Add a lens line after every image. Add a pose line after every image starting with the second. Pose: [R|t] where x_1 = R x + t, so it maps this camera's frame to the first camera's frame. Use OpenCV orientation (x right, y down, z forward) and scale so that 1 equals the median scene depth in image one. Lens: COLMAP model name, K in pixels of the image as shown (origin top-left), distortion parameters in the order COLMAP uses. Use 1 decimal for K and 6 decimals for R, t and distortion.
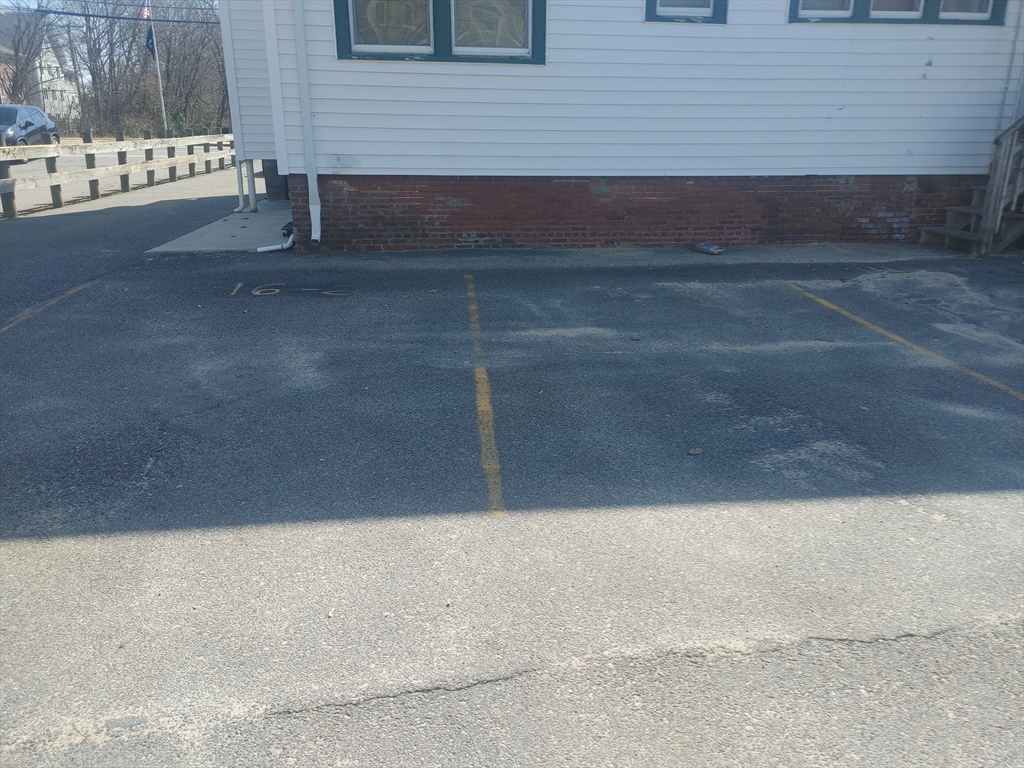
lens RADIAL K [[781.5, 0, 514.6], [0, 781.5, 381.5], [0, 0, 1]] dist [0.055002, -0.032098]
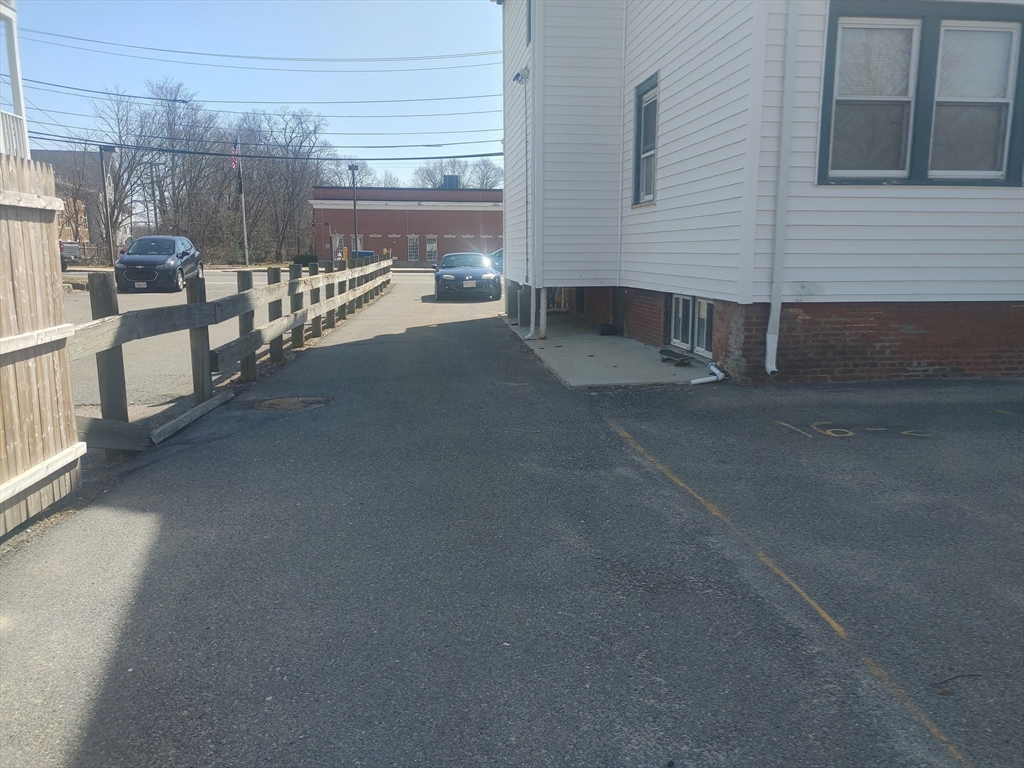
lens RADIAL K [[781.5, 0, 511.1], [0, 781.5, 387.0], [0, 0, 1]] dist [0.055002, -0.032098]
pose [[0.999971, -0.005500, -0.005335, -0.542924], [0.004697, 0.990077, -0.140450, -0.032537], [0.006055, 0.140420, 0.990073, 0.082588]]
